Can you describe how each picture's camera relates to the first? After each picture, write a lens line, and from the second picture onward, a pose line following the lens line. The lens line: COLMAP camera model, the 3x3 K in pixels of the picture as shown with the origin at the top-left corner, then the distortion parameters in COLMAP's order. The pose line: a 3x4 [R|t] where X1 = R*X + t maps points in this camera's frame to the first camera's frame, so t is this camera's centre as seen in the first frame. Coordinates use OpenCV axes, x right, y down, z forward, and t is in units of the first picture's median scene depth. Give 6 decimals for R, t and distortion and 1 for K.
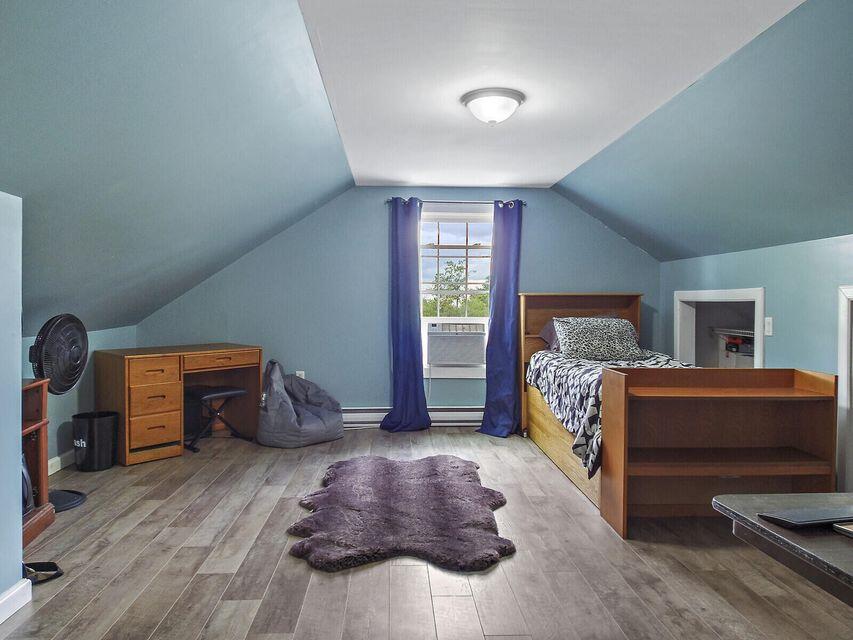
lens RADIAL K [[589.5, 0, 426.3], [0, 589.5, 319.1], [0, 0, 1]] dist [0.022211, -0.039648]
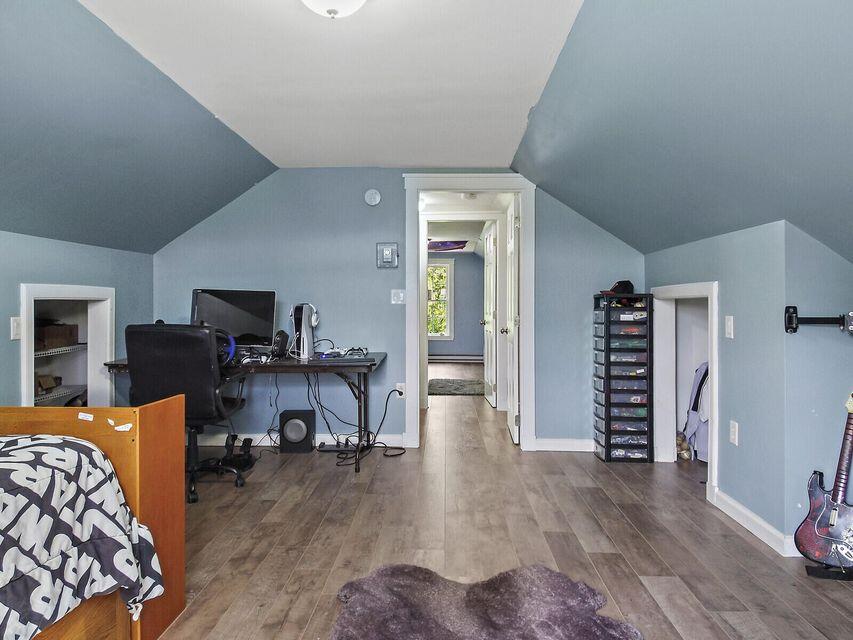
lens RADIAL K [[589.5, 0, 426.2], [0, 589.5, 316.8], [0, 0, 1]] dist [0.022211, -0.039648]
pose [[-0.995797, -0.004033, 0.091501, -0.057680], [-0.001184, 0.999513, 0.031175, -0.037787], [-0.091582, 0.030936, -0.995317, 2.037886]]
